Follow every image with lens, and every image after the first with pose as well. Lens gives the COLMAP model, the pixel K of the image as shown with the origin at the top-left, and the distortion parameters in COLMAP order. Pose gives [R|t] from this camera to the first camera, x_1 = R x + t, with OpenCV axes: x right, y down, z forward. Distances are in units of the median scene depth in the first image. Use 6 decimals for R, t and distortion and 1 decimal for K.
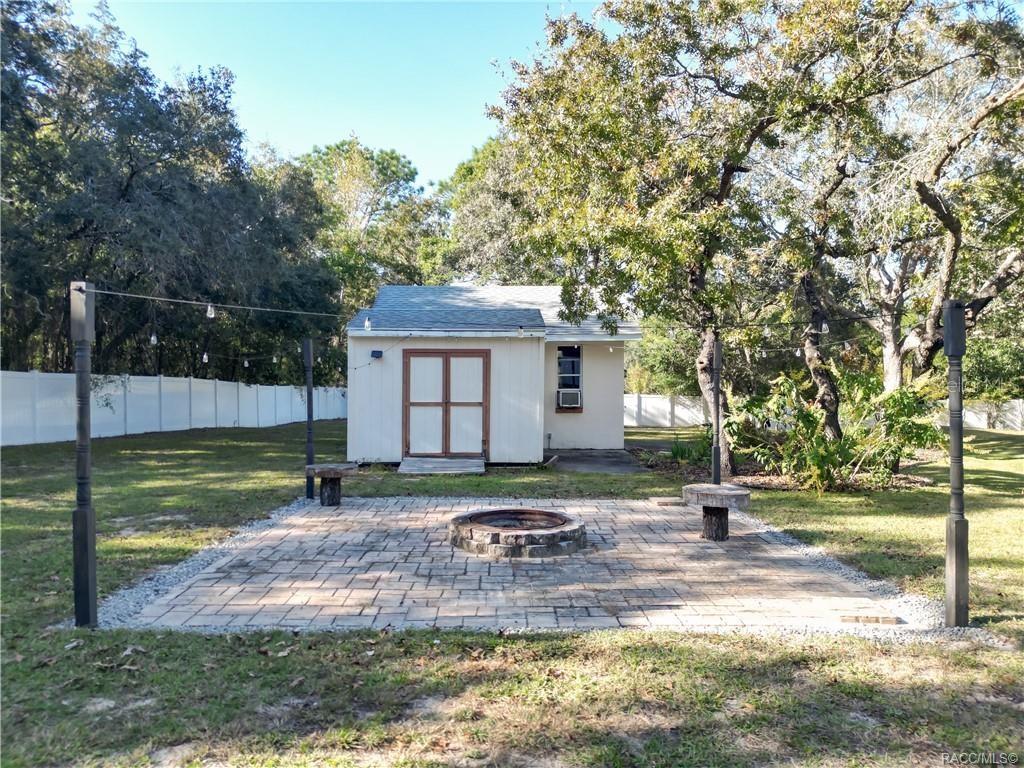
lens RADIAL K [[744.6, 0, 511.6], [0, 744.6, 385.4], [0, 0, 1]] dist [0.025609, -0.019666]
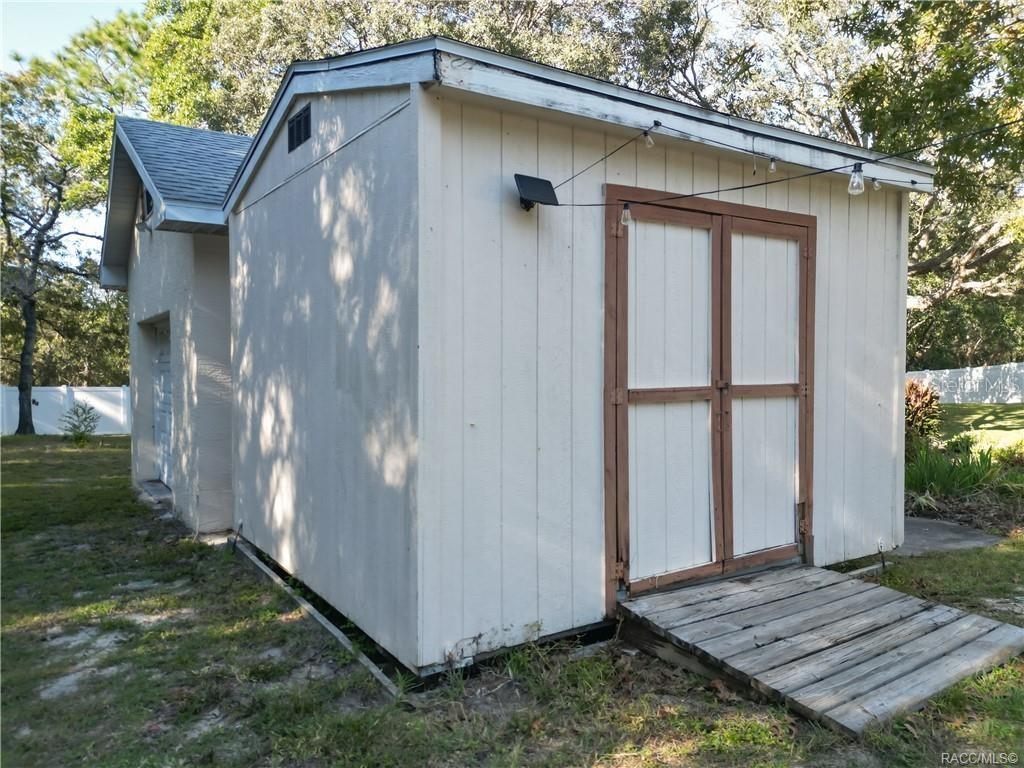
lens RADIAL K [[744.6, 0, 512.7], [0, 744.6, 378.0], [0, 0, 1]] dist [0.025609, -0.019666]
pose [[0.855697, -0.015192, 0.517255, -0.307335], [0.008555, 0.999848, 0.015214, 0.013917], [-0.517407, -0.008593, 0.855696, 0.793520]]
